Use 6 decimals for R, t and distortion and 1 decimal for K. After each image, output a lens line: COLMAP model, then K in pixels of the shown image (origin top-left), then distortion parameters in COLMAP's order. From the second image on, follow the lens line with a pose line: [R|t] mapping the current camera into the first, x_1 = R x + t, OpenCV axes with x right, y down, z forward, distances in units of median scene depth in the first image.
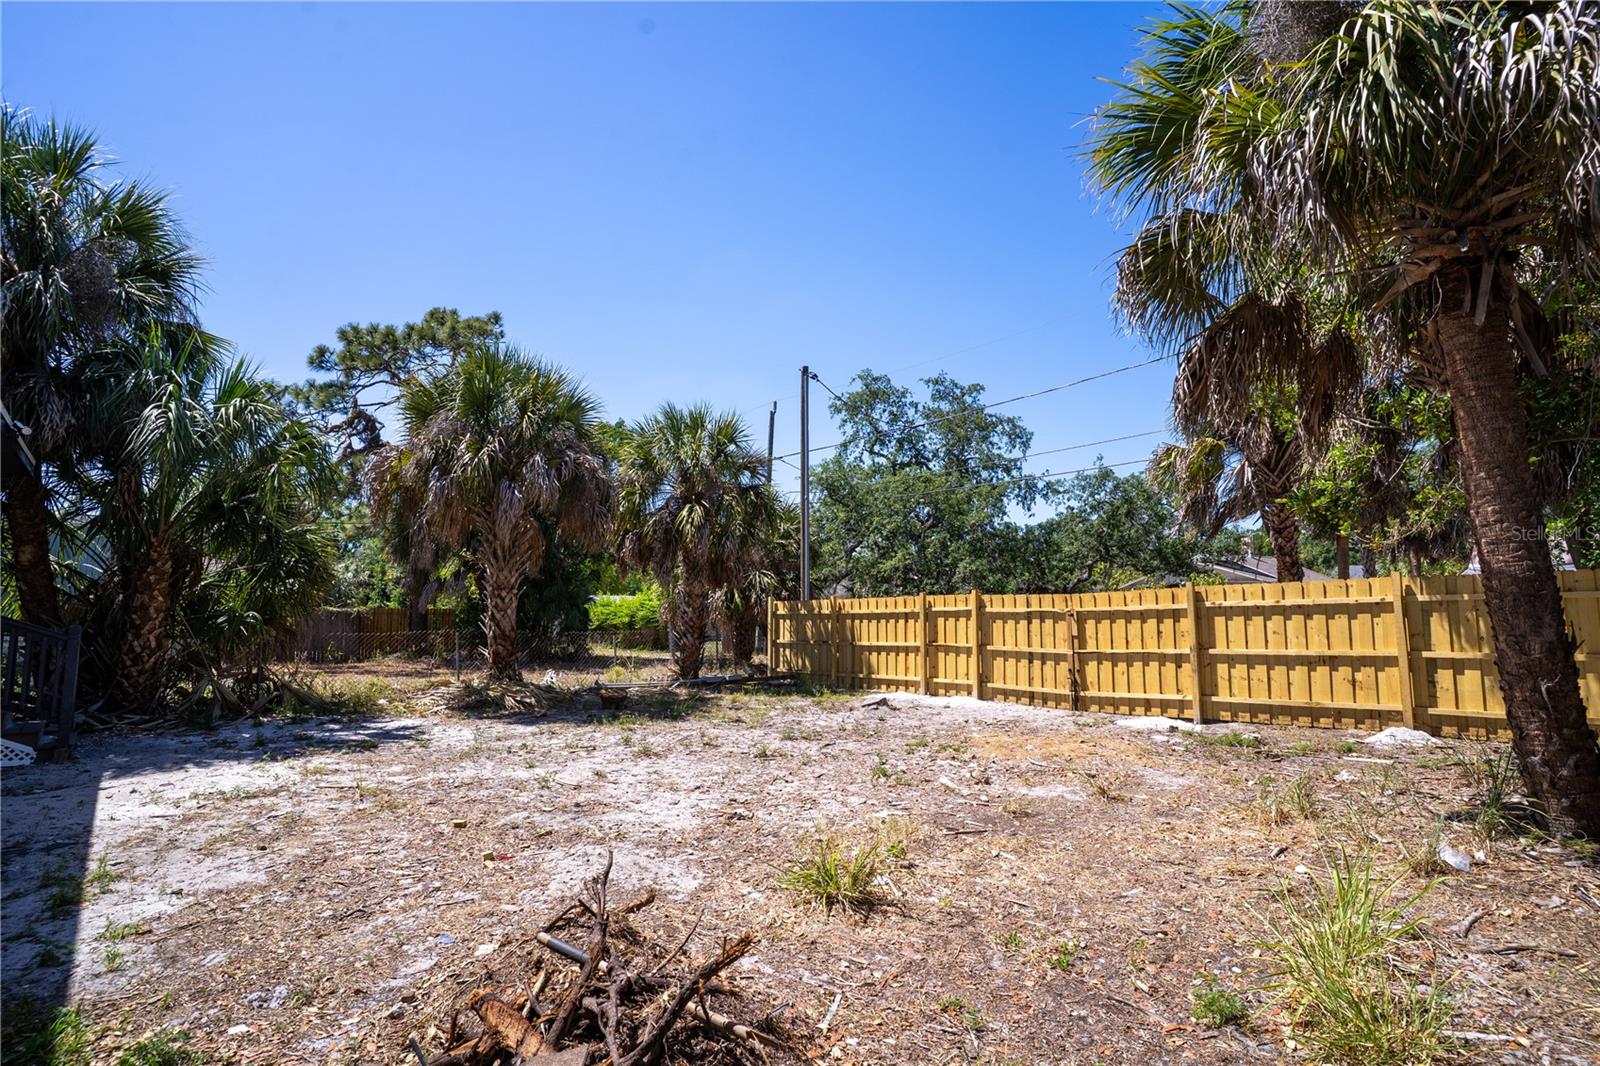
lens RADIAL K [[823.8, 0, 804.7], [0, 823.8, 530.6], [0, 0, 1]] dist [-0.000366, 0.000788]
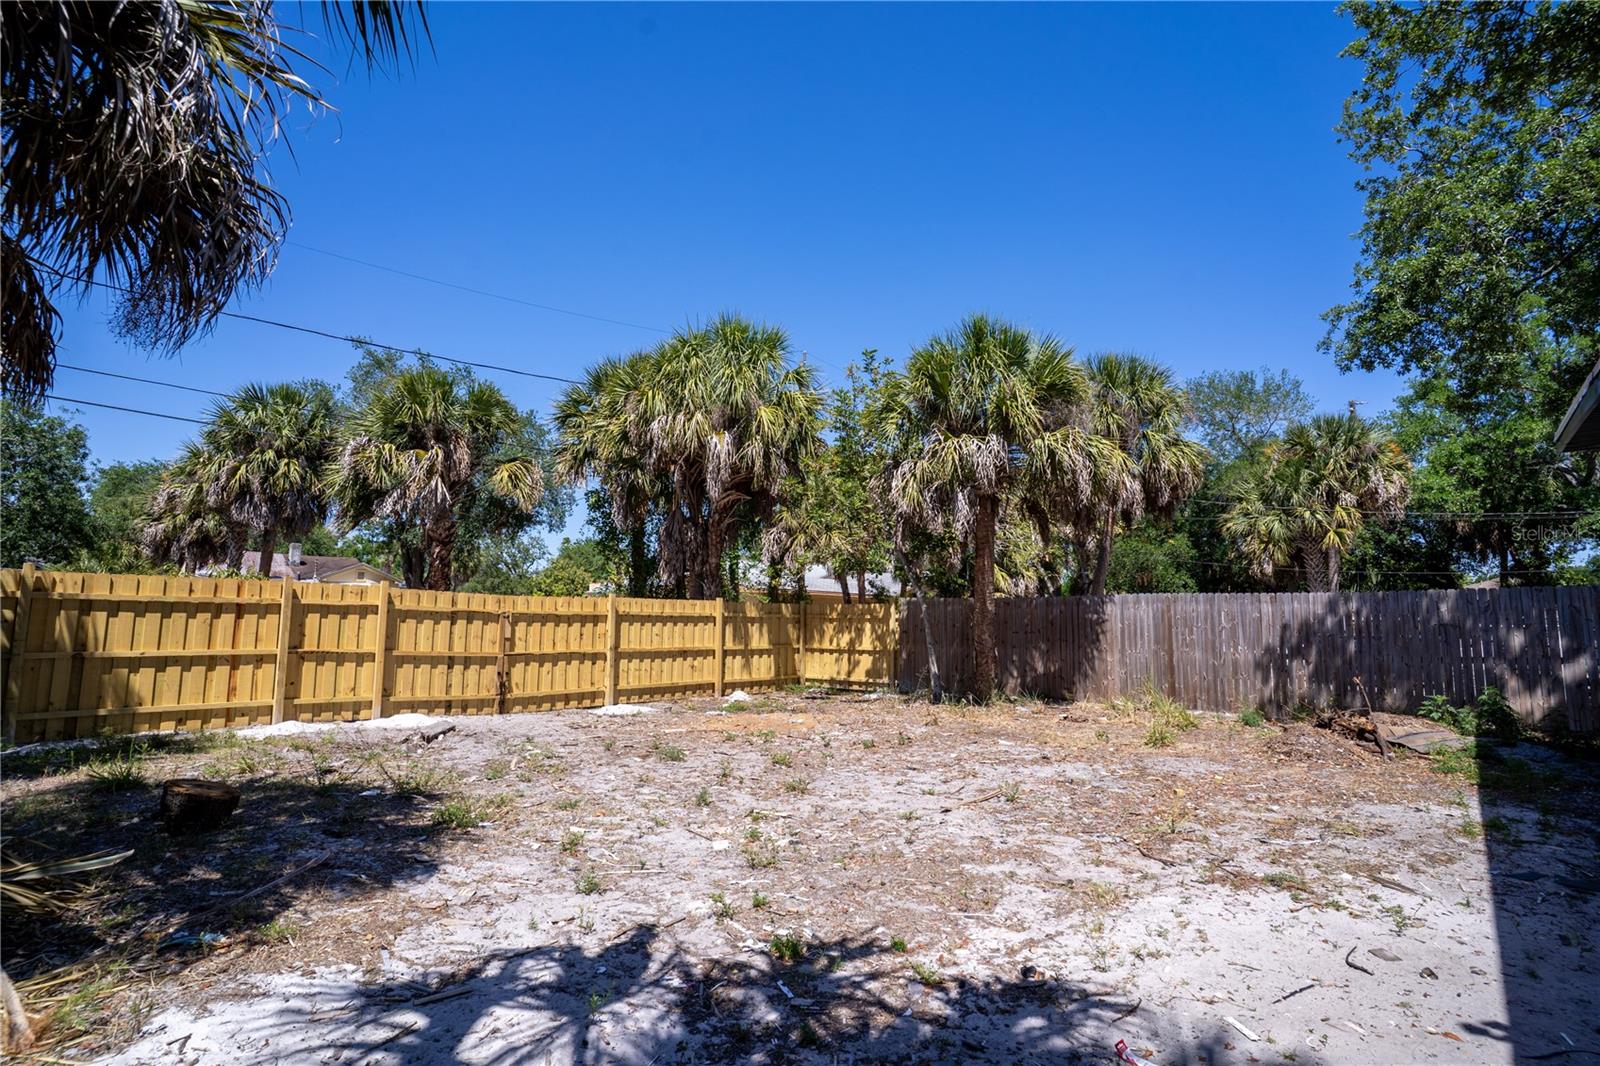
lens RADIAL K [[823.8, 0, 800.5], [0, 823.8, 530.4], [0, 0, 1]] dist [-0.000366, 0.000788]
pose [[-0.120252, 0.119267, 0.985553, -0.688354], [-0.127858, 0.982628, -0.134514, 0.086711], [-0.984475, -0.142187, -0.102914, 0.752026]]
